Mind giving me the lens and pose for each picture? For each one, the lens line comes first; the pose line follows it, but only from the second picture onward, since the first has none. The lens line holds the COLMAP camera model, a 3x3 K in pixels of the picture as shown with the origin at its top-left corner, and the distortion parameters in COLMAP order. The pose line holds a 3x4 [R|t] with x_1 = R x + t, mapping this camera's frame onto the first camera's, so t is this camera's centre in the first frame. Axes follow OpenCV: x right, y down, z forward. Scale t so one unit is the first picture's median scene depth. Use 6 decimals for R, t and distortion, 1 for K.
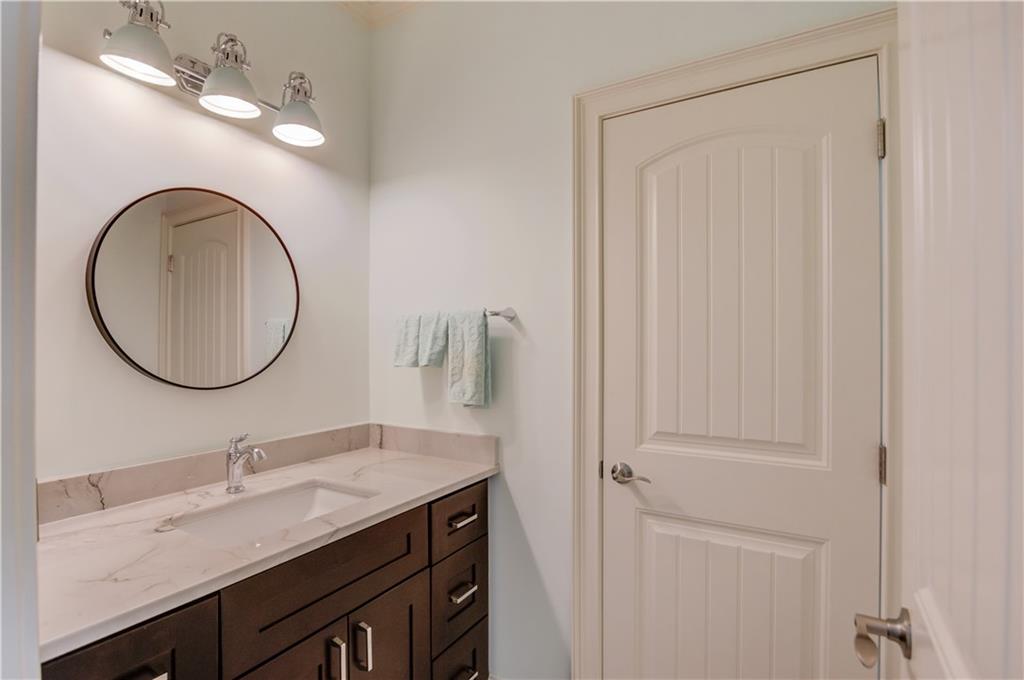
lens RADIAL K [[490.6, 0, 513.5], [0, 490.6, 328.1], [0, 0, 1]] dist [-0.048405, -0.000107]
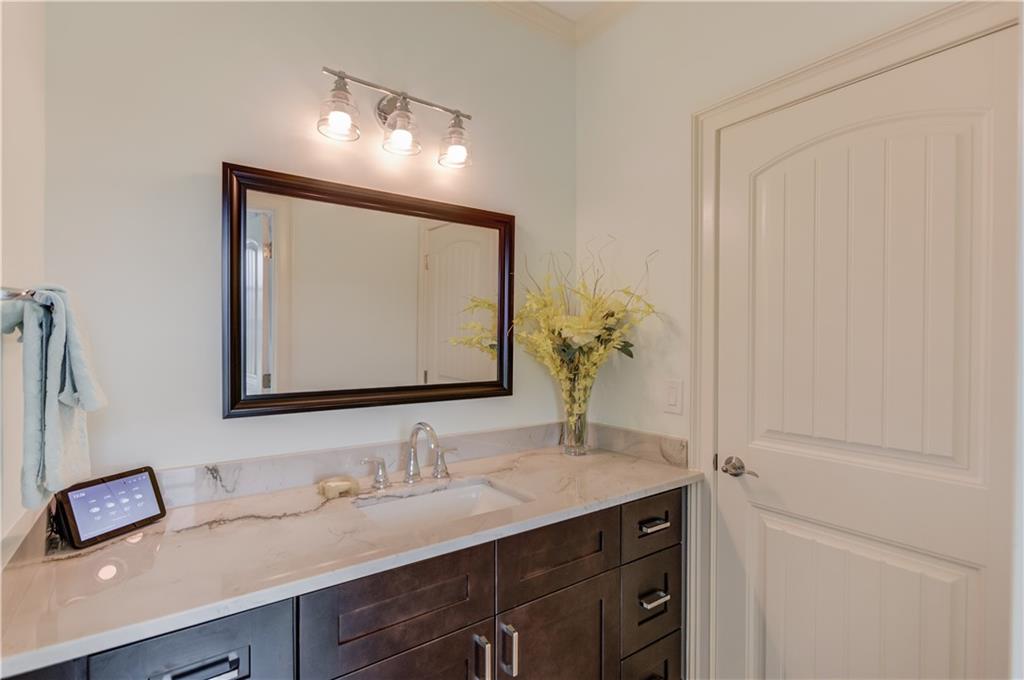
lens RADIAL K [[490.6, 0, 513.5], [0, 490.6, 328.1], [0, 0, 1]] dist [-0.048405, -0.000107]
pose [[0.917769, -0.000521, -0.397115, 0.183497], [-0.001890, 0.999982, -0.005679, 0.004053], [0.397110, 0.005963, 0.917751, -0.139081]]
